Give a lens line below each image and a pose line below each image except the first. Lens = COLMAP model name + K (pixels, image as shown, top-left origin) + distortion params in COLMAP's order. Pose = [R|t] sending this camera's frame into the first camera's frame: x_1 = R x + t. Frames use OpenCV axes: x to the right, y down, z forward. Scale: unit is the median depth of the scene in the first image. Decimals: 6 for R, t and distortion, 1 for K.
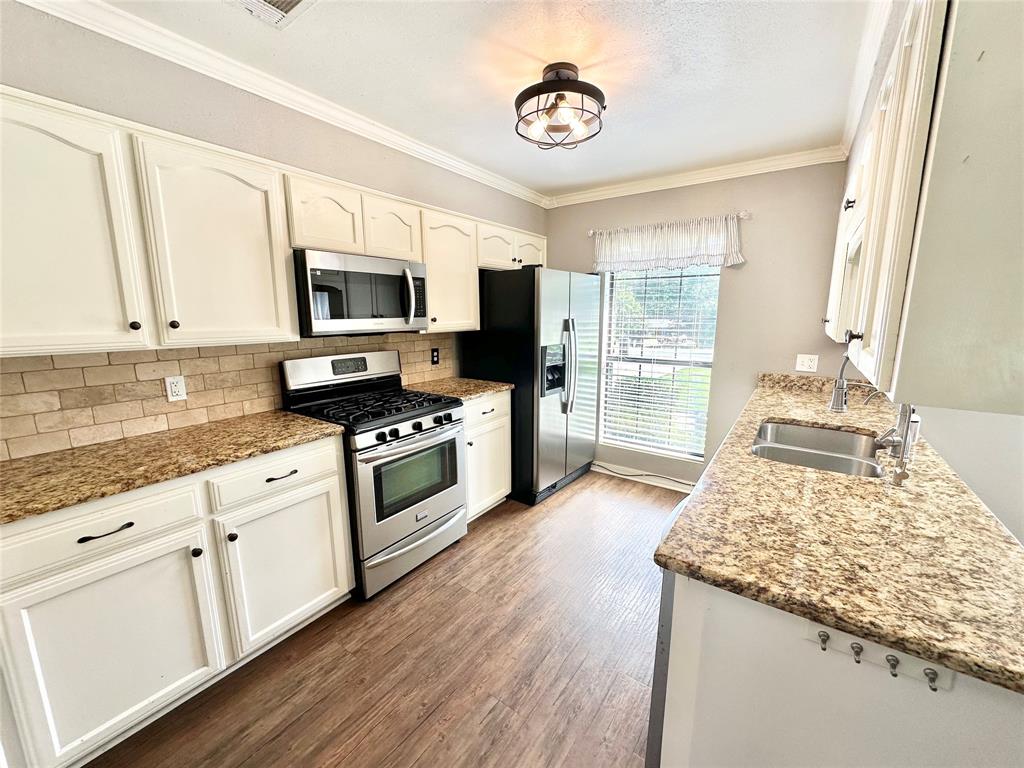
lens RADIAL K [[407.1, 0, 512.1], [0, 407.1, 383.1], [0, 0, 1]] dist [-0.000594, 0.000822]
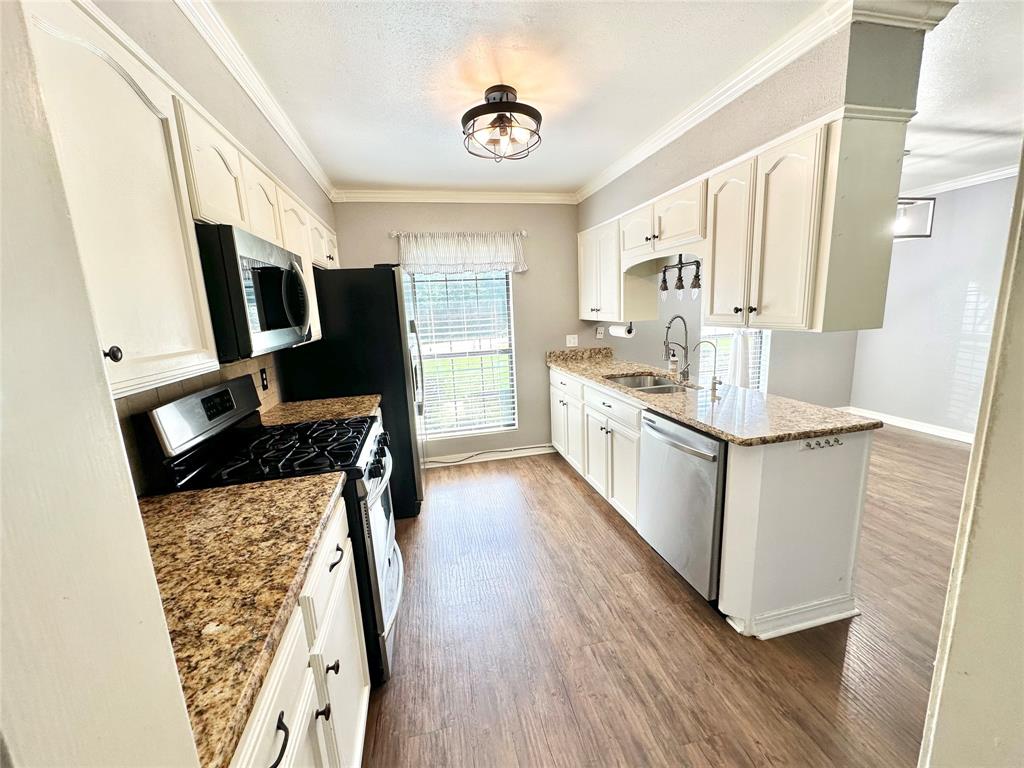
lens RADIAL K [[407.1, 0, 514.2], [0, 407.1, 382.7], [0, 0, 1]] dist [-0.000594, 0.000822]
pose [[0.662733, -0.165663, 0.730302, -0.692922], [0.174140, 0.982582, 0.064863, -0.044908], [-0.728327, 0.084188, 0.680038, 0.243726]]
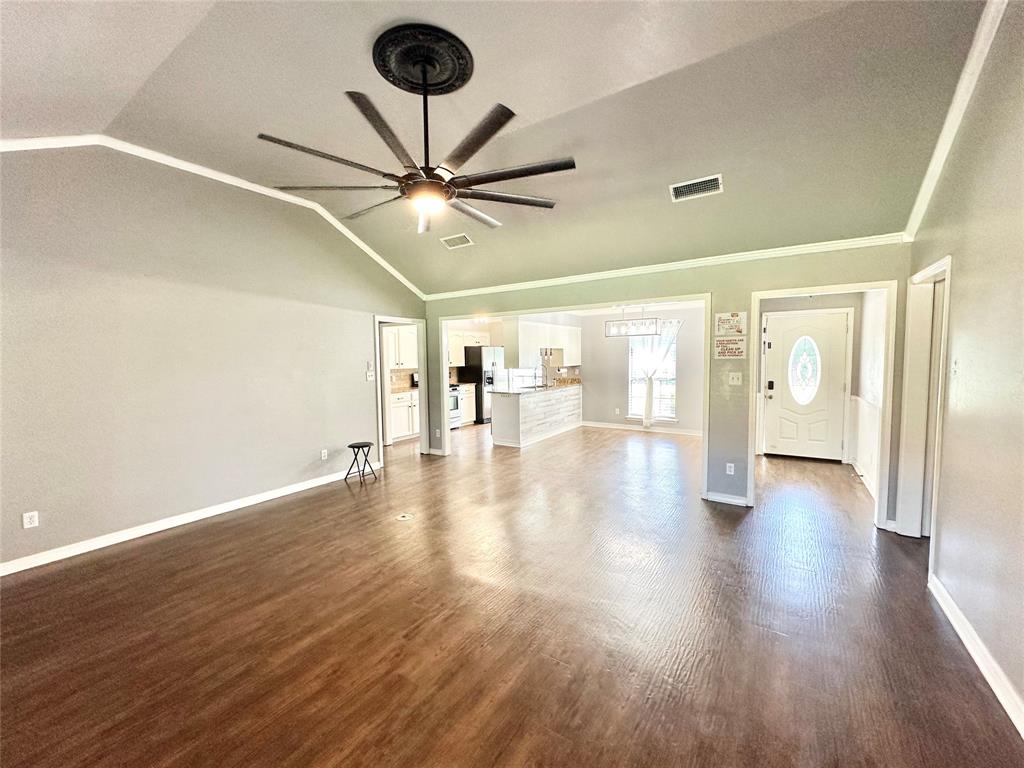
lens RADIAL K [[407.1, 0, 511.1], [0, 407.1, 381.5], [0, 0, 1]] dist [-0.000594, 0.000822]
pose [[0.999657, -0.014042, 0.022101, 0.306801], [0.016376, 0.993883, -0.109218, 0.501990], [-0.020432, 0.109543, 0.993772, -3.129837]]
